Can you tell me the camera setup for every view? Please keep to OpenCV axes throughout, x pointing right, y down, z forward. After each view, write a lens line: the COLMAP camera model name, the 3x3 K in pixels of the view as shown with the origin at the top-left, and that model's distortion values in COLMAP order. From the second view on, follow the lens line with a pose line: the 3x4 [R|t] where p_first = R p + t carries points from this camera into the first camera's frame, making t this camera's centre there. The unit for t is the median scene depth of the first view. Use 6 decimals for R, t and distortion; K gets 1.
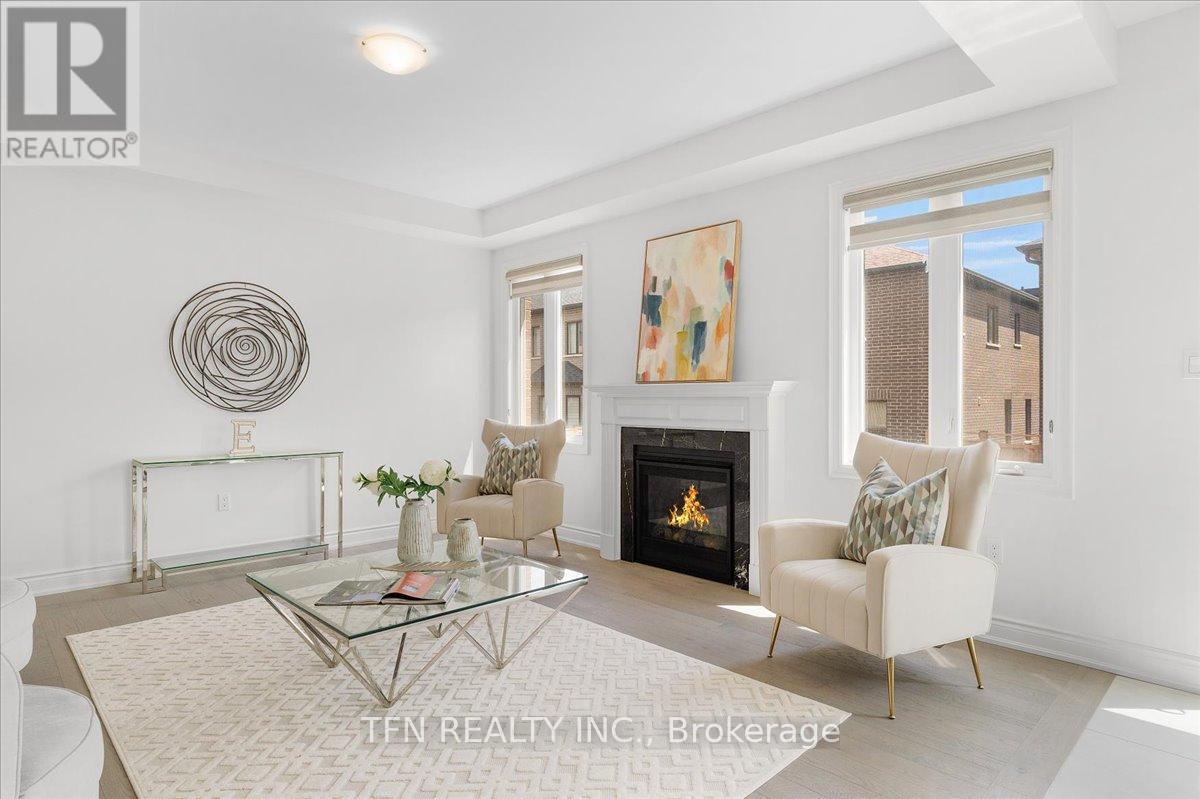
lens RADIAL K [[658.6, 0, 598.1], [0, 658.6, 399.2], [0, 0, 1]] dist [-0.000887, -0.000031]
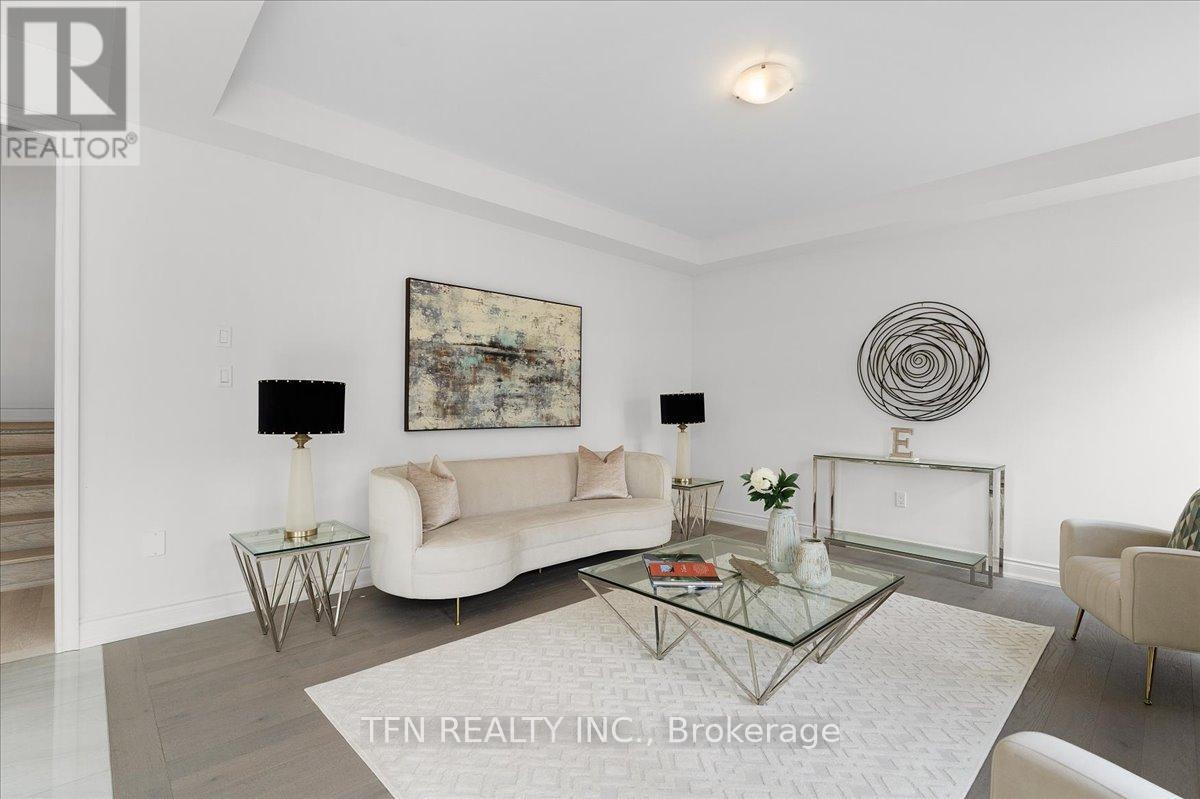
lens RADIAL K [[551.7, 0, 598.0], [0, 551.7, 400.3], [0, 0, 1]] dist [-0.001046, -0.000153]
pose [[-0.013525, -0.006477, -0.999888, 0.385790], [-0.012885, 0.999897, -0.006302, -0.002087], [0.999826, 0.012798, -0.013607, 0.484259]]
